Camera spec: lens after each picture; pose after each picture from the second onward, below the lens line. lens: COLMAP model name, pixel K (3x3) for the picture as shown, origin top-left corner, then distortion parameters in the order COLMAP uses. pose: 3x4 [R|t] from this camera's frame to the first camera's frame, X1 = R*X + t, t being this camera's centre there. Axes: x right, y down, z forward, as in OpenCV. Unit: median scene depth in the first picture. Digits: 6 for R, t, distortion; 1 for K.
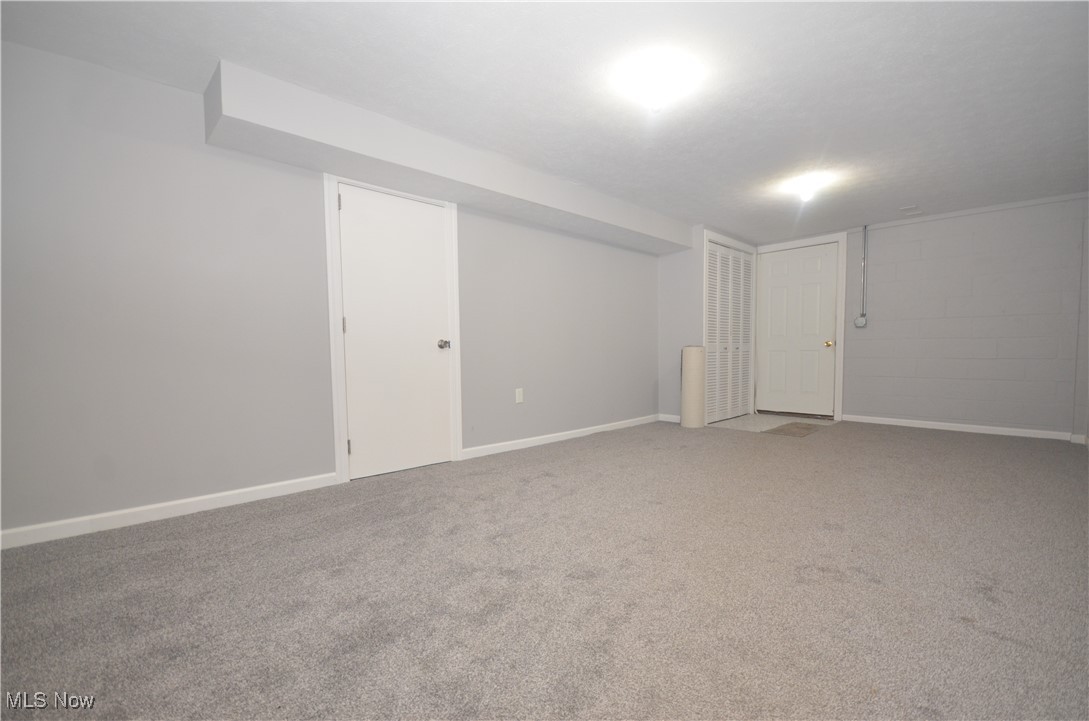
lens RADIAL K [[474.2, 0, 543.2], [0, 474.2, 378.8], [0, 0, 1]] dist [0.001638, -0.005360]
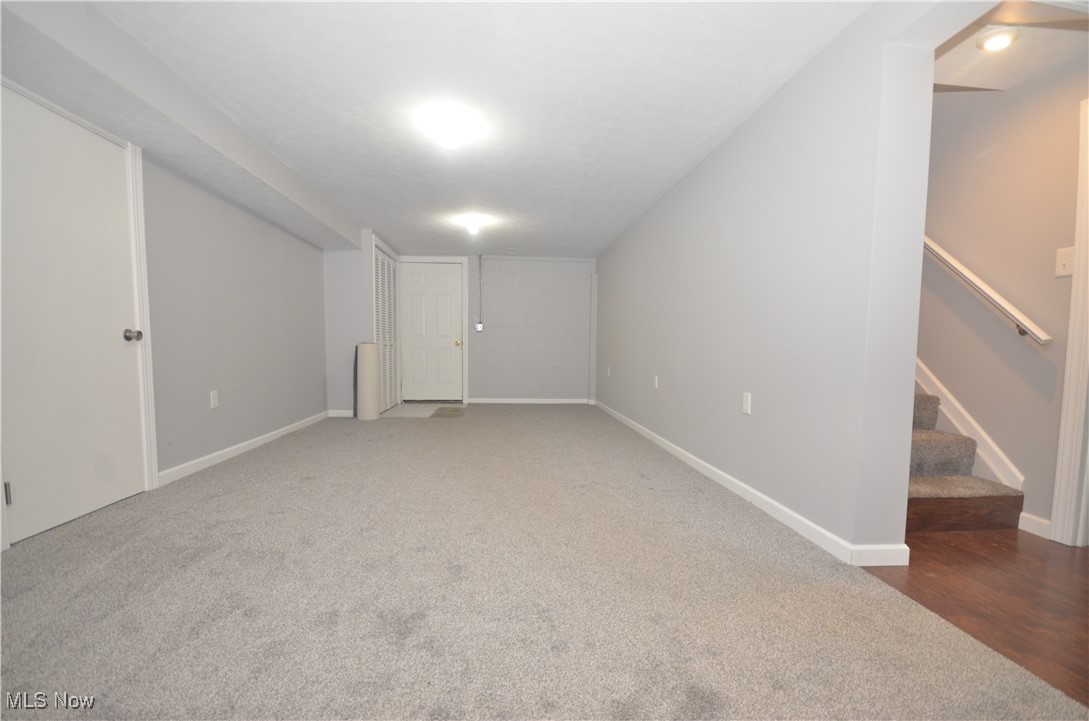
lens RADIAL K [[474.2, 0, 543.2], [0, 474.2, 378.8], [0, 0, 1]] dist [0.001638, -0.005360]
pose [[0.633558, -0.036635, 0.772828, -0.331426], [0.029101, 0.999300, 0.023514, -0.003241], [-0.773148, 0.007593, 0.634180, 0.032297]]
